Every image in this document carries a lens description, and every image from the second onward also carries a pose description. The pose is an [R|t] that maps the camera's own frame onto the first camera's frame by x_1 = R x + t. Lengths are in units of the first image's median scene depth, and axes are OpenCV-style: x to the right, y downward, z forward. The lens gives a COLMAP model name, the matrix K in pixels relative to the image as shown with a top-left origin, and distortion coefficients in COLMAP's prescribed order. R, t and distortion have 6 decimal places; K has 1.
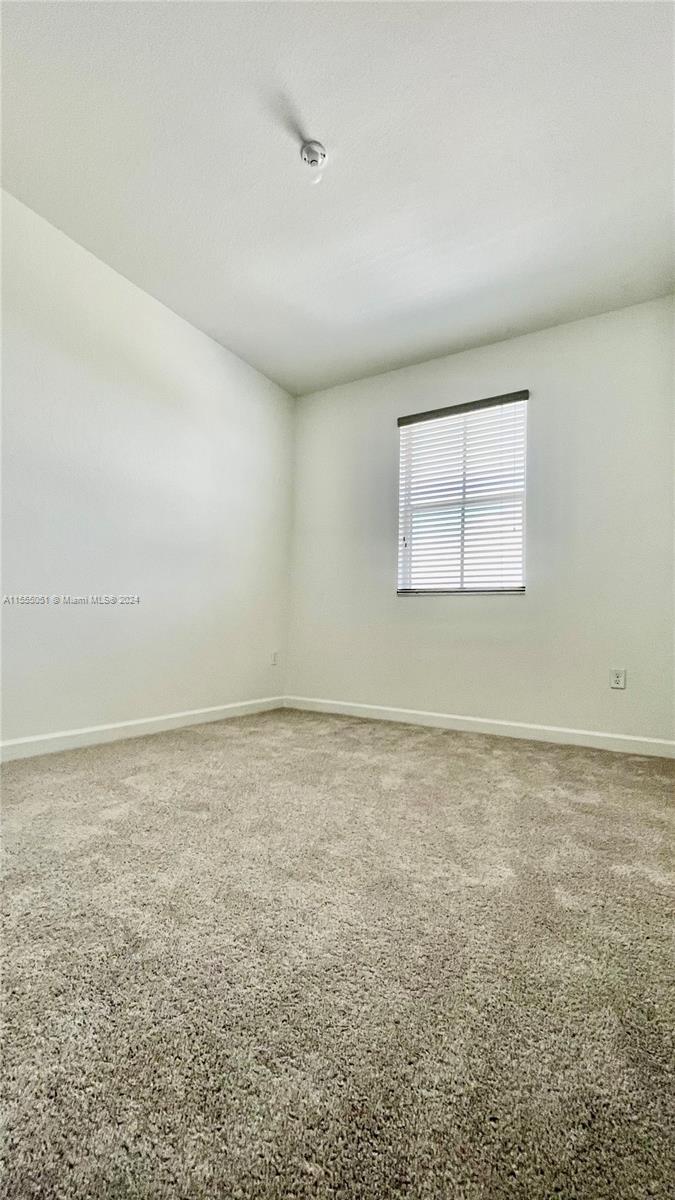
lens RADIAL K [[489.3, 0, 337.5], [0, 489.3, 600.0], [0, 0, 1]] dist [0.000983, -0.002867]
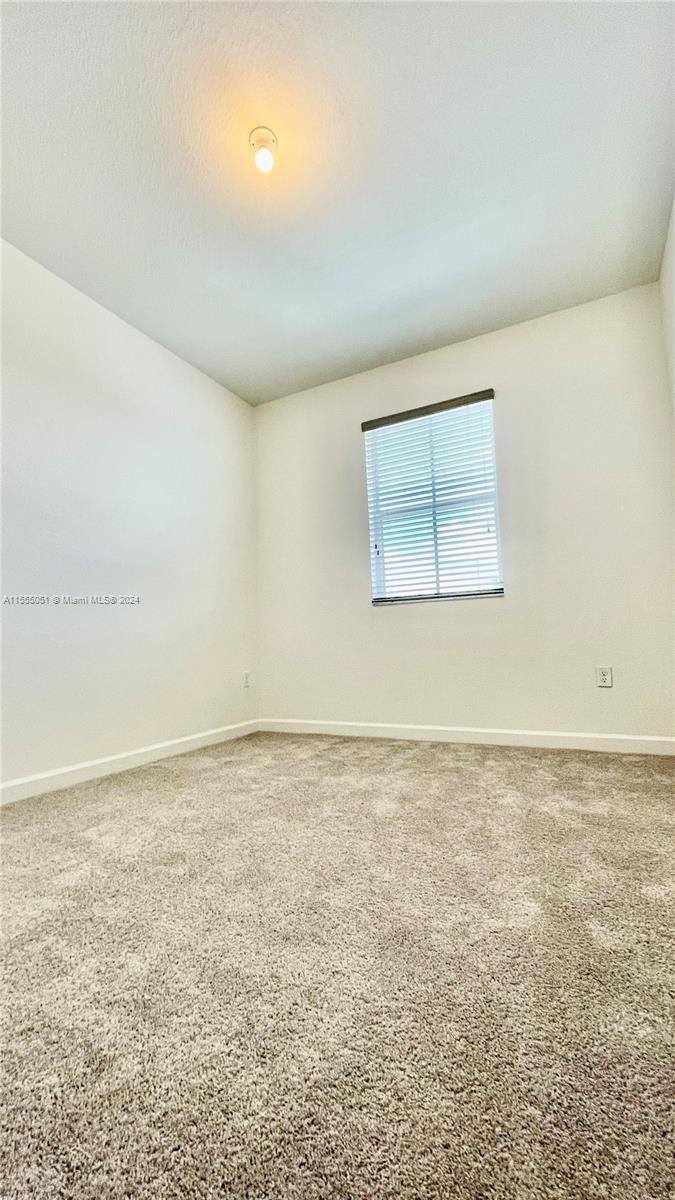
lens RADIAL K [[489.3, 0, 337.5], [0, 489.3, 600.0], [0, 0, 1]] dist [0.000983, -0.002867]
pose [[0.995881, -0.058278, 0.069458, -0.029102], [0.060202, 0.997849, -0.025933, 0.002378], [-0.067797, 0.030008, 0.997248, 0.112329]]
